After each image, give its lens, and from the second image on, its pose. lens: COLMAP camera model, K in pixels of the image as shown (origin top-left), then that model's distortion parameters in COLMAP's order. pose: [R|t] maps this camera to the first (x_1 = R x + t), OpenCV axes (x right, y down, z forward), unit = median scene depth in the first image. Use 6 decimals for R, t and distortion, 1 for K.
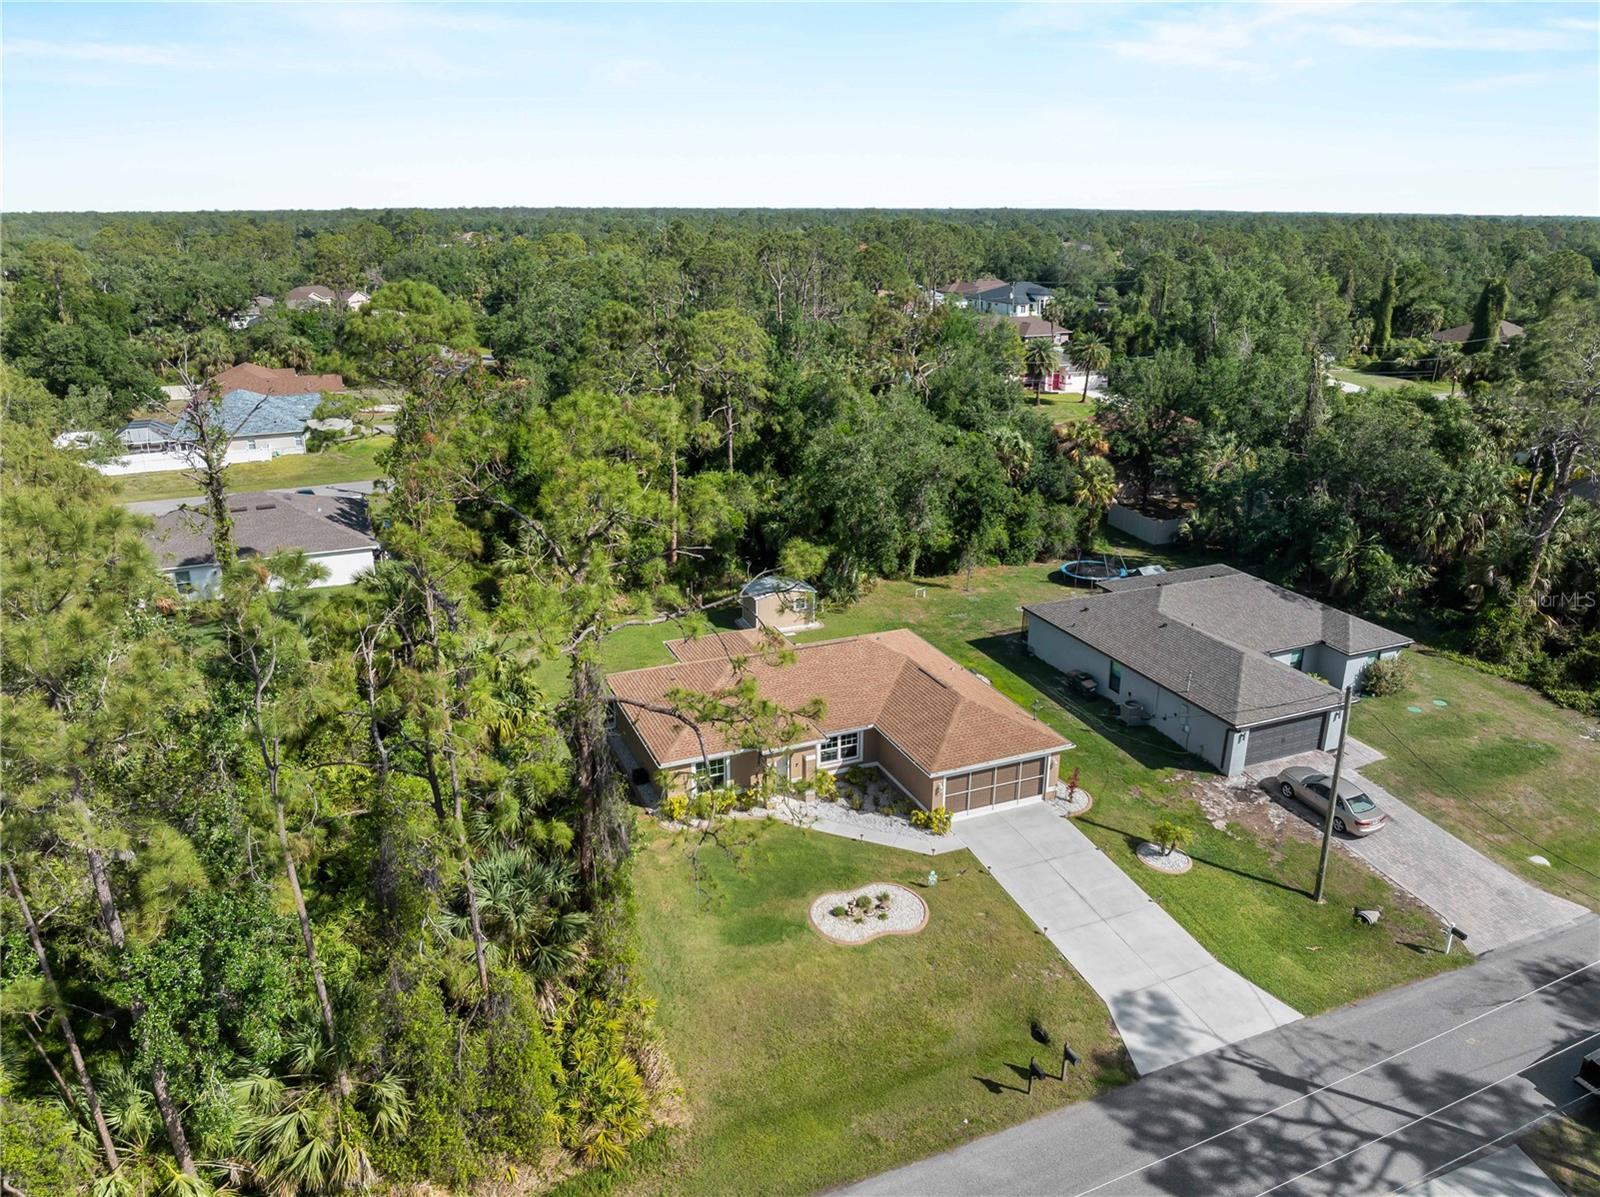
lens RADIAL K [[1124.9, 0, 796.7], [0, 1124.9, 603.8], [0, 0, 1]] dist [-0.041345, 0.006577]
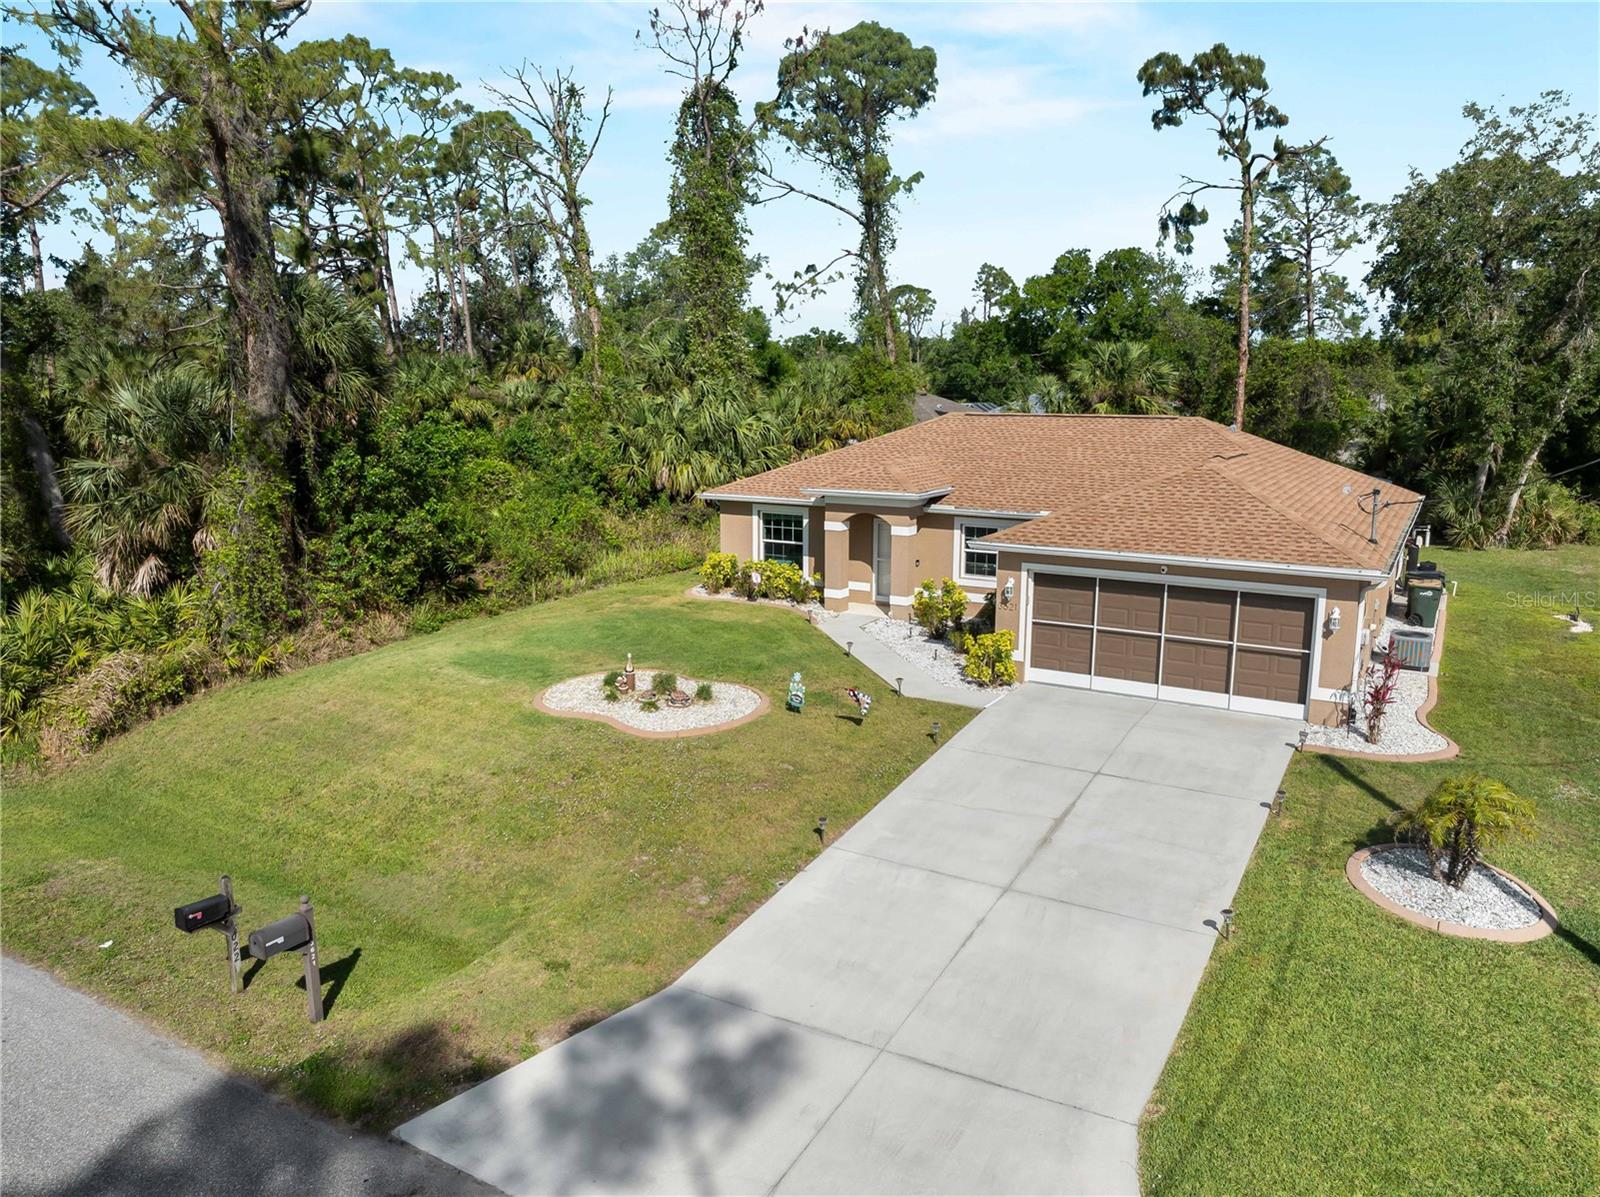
lens RADIAL K [[1124.9, 0, 796.7], [0, 1124.9, 603.8], [0, 0, 1]] dist [-0.041345, 0.006577]
pose [[0.594449, 0.155391, -0.788977, 0.435135], [-0.269916, 0.962786, -0.013743, 0.198644], [0.757480, 0.221127, 0.614269, 0.651561]]
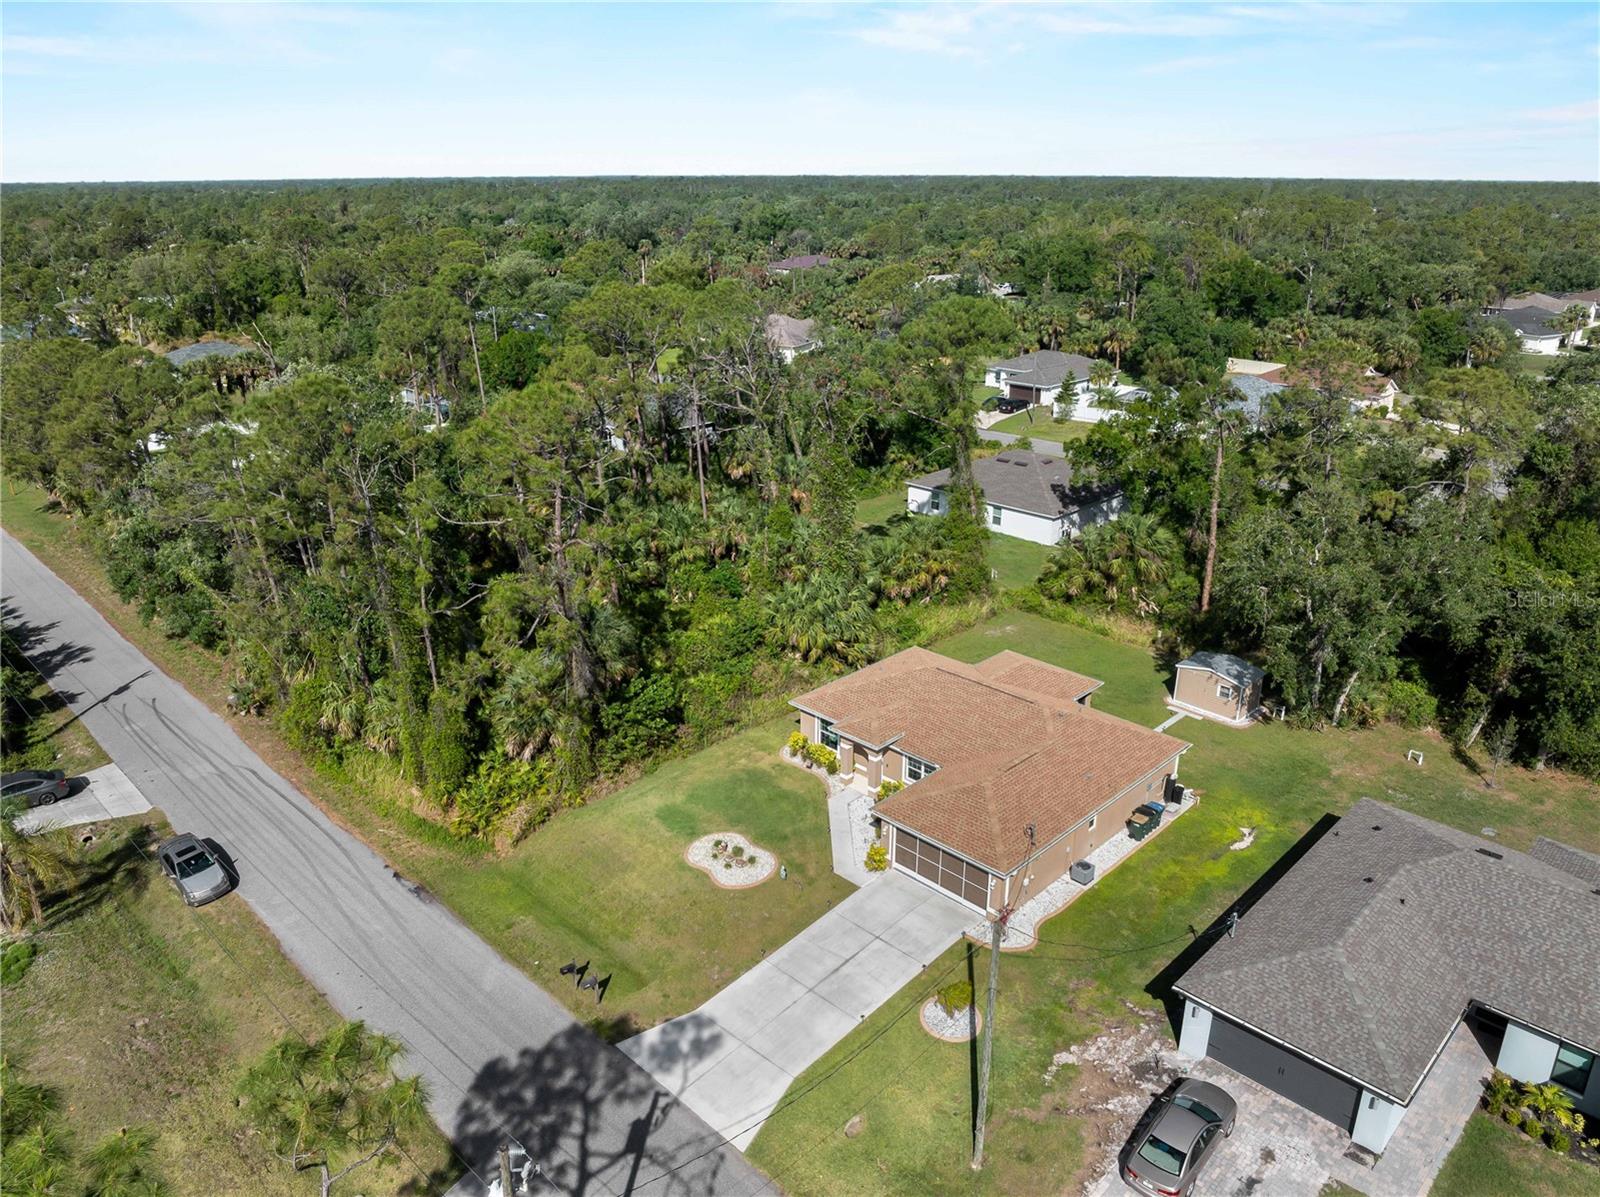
lens RADIAL K [[1124.9, 0, 796.7], [0, 1124.9, 603.8], [0, 0, 1]] dist [-0.041345, 0.006577]
pose [[0.382481, 0.327896, -0.863824, 0.917612], [-0.306594, 0.926981, 0.216116, -0.227134], [0.871612, 0.182183, 0.455083, 0.416552]]
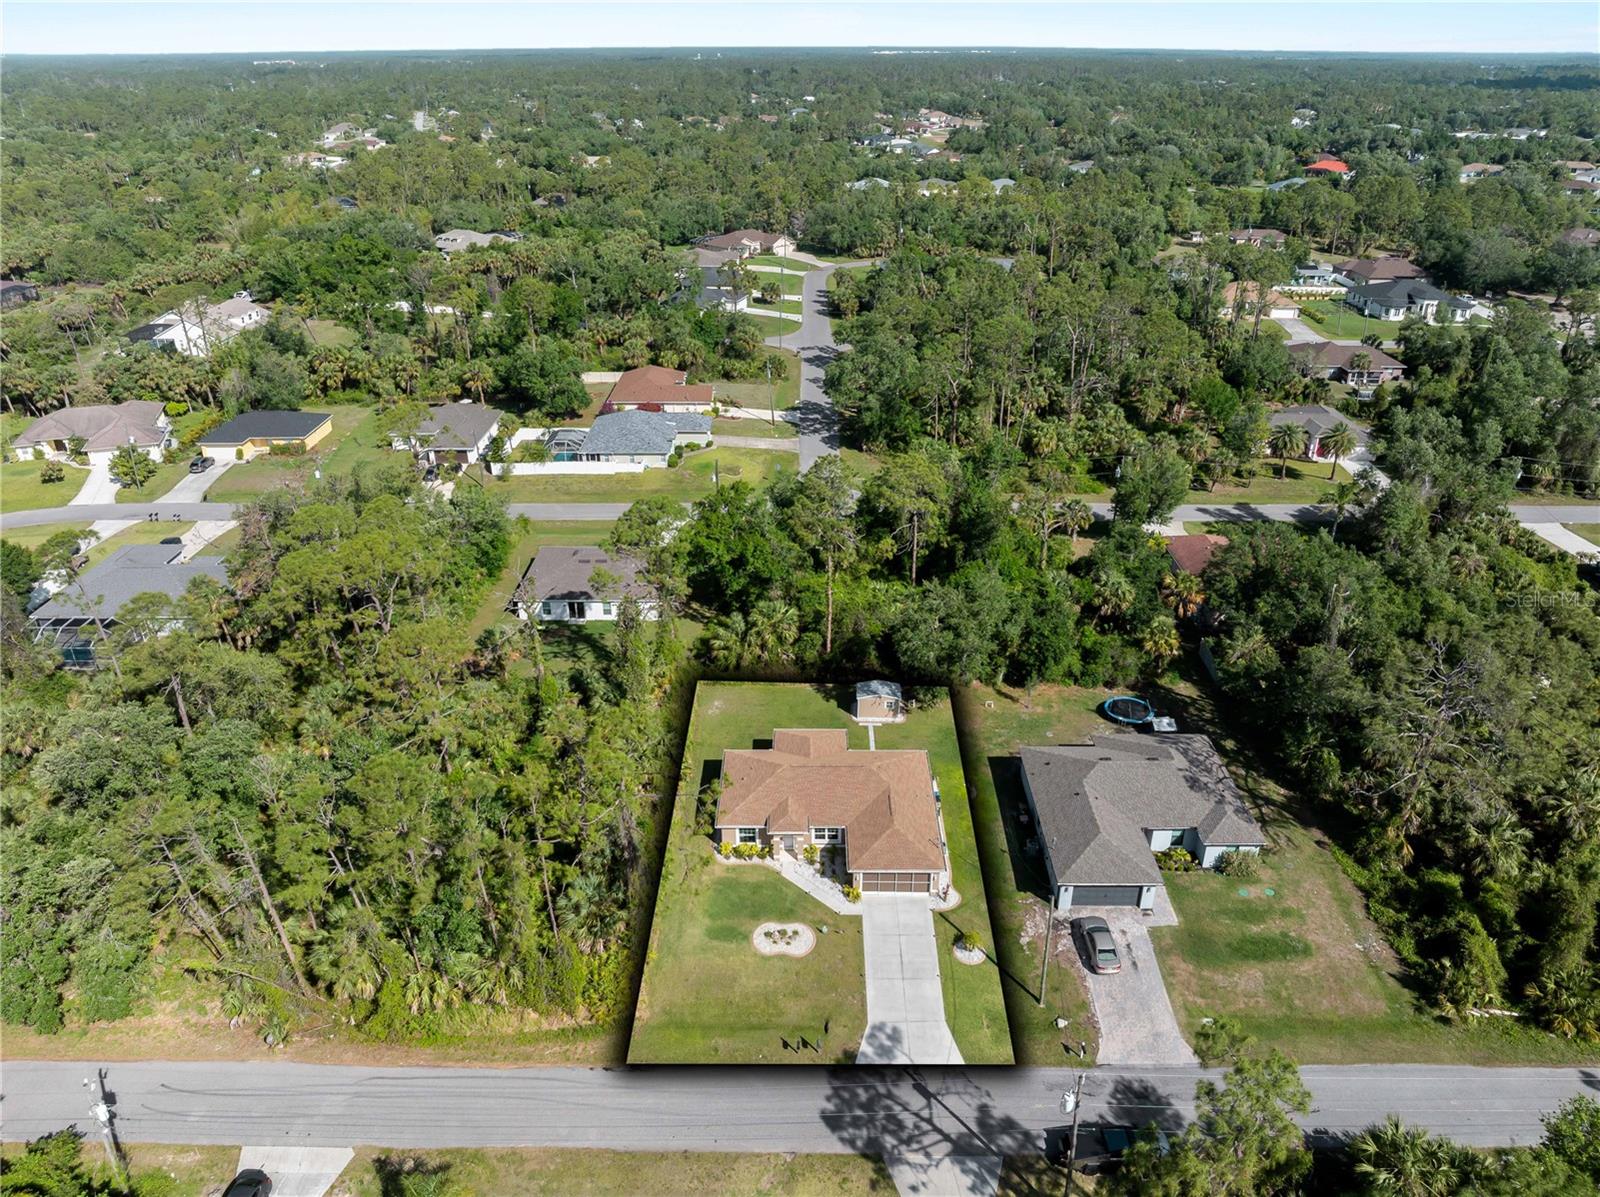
lens RADIAL K [[1116.8, 0, 800.0], [0, 1116.8, 598.5], [0, 0, 1]] dist [-0.007960, 0.002869]
pose [[0.920432, 0.170953, -0.351541, 0.579805], [-0.127744, 0.981471, 0.142816, -0.497383], [0.369442, -0.086545, 0.925215, -0.603606]]
